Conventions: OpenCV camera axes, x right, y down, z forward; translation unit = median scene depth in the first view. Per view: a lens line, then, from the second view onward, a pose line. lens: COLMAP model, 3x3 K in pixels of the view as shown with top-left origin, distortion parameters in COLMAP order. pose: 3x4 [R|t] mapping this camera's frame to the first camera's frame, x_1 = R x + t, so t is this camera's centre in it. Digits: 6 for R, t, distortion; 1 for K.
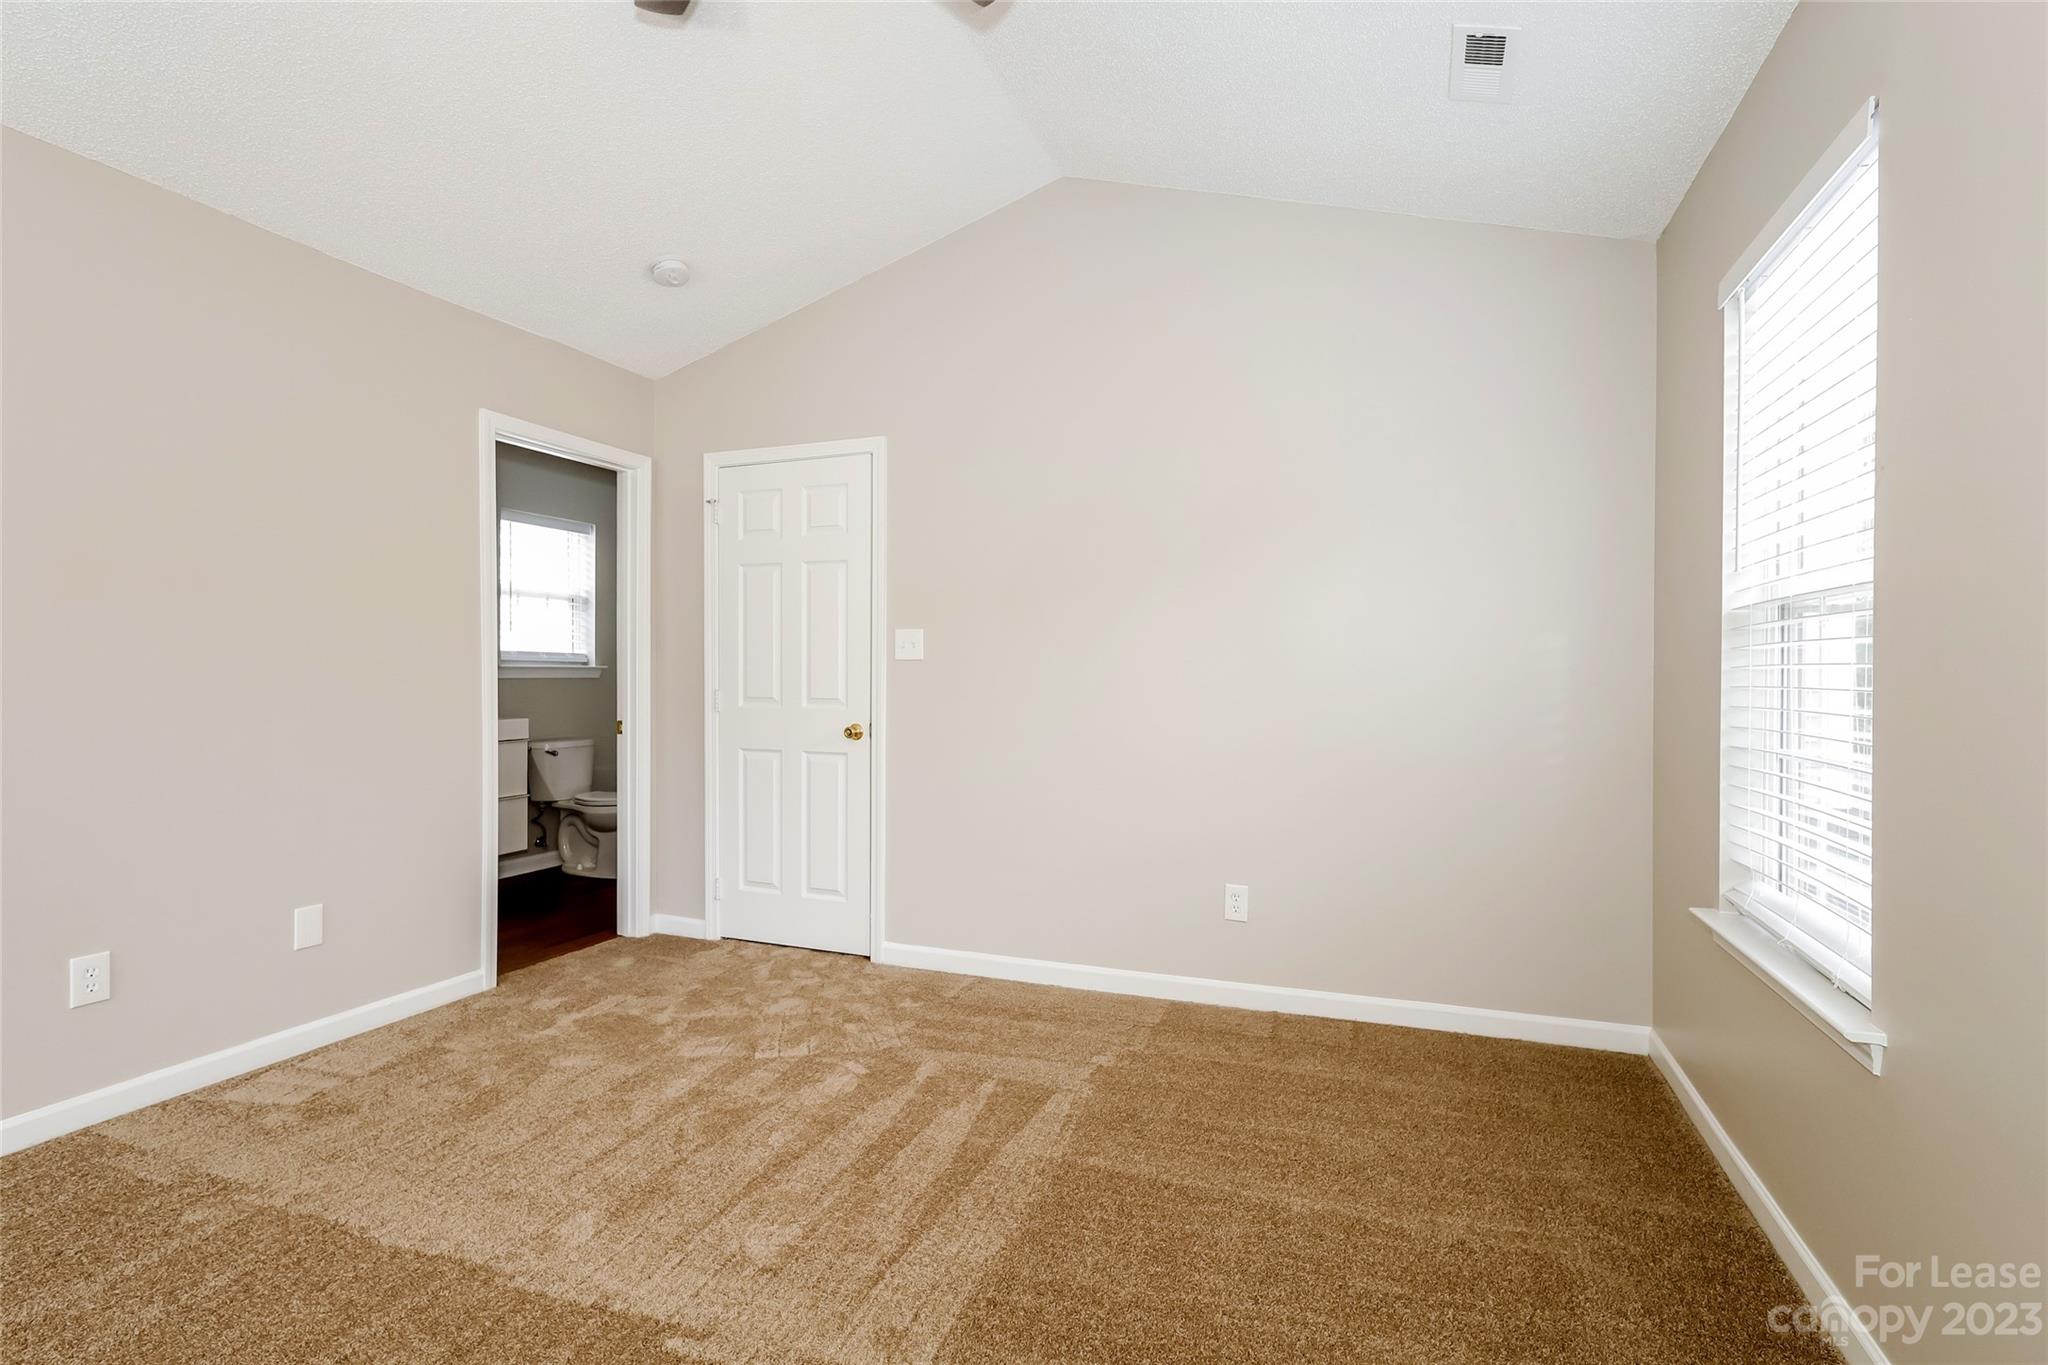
lens RADIAL K [[968.4, 0, 1008.1], [0, 968.4, 673.1], [0, 0, 1]] dist [0.040036, 0.001195]
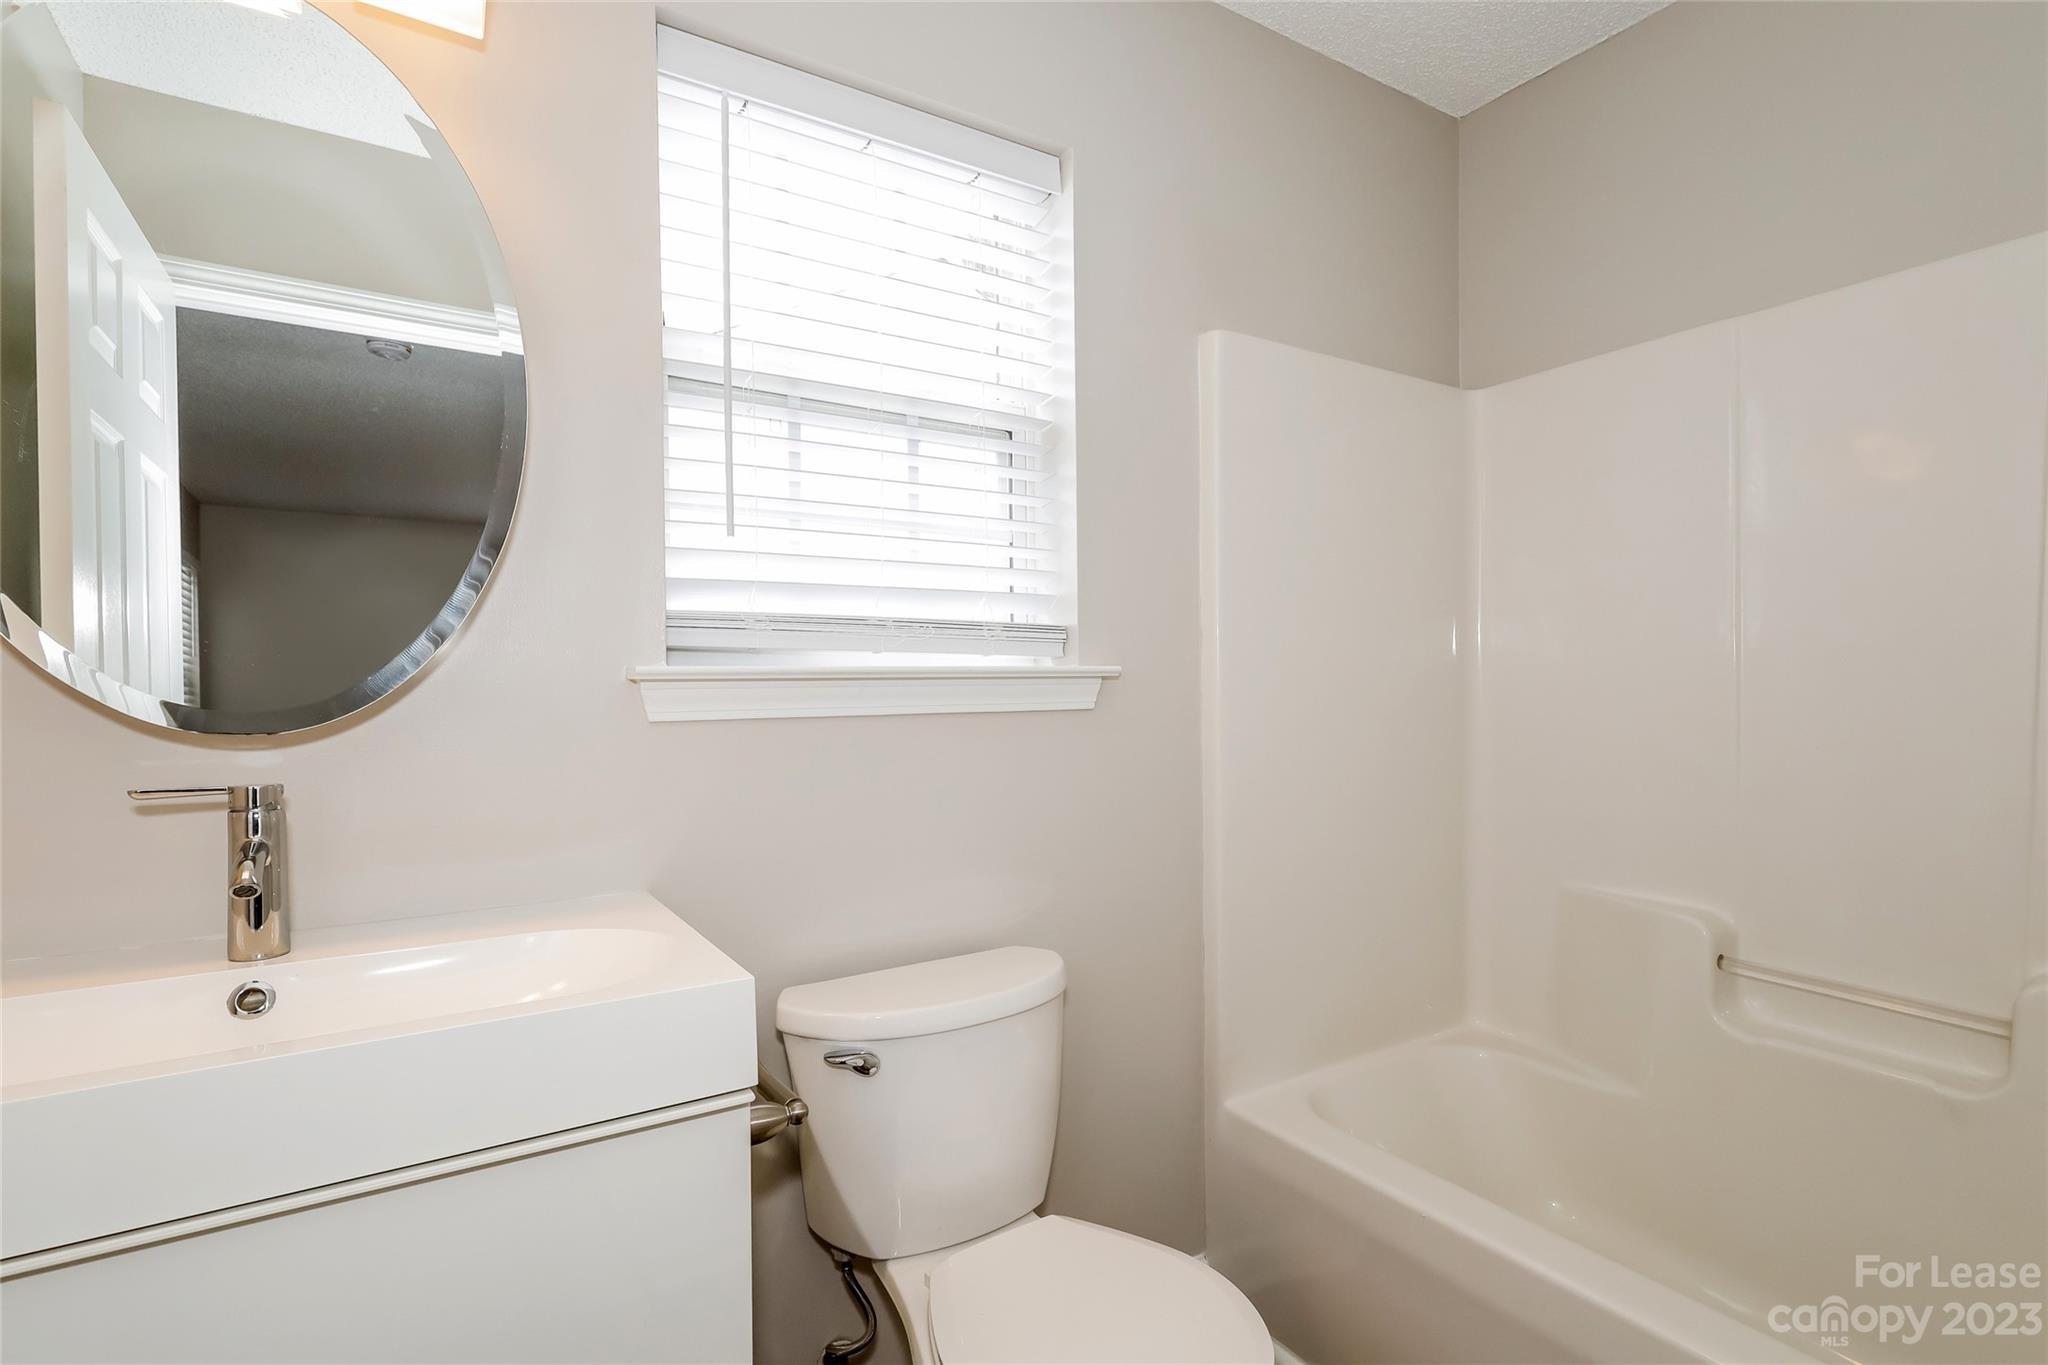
lens RADIAL K [[968.4, 0, 1019.6], [0, 968.4, 677.0], [0, 0, 1]] dist [0.040036, 0.001195]
pose [[0.799617, -0.012198, -0.600386, -0.274495], [0.014670, 0.999892, -0.000776, -0.004103], [0.600330, -0.008188, 0.799710, 0.774828]]
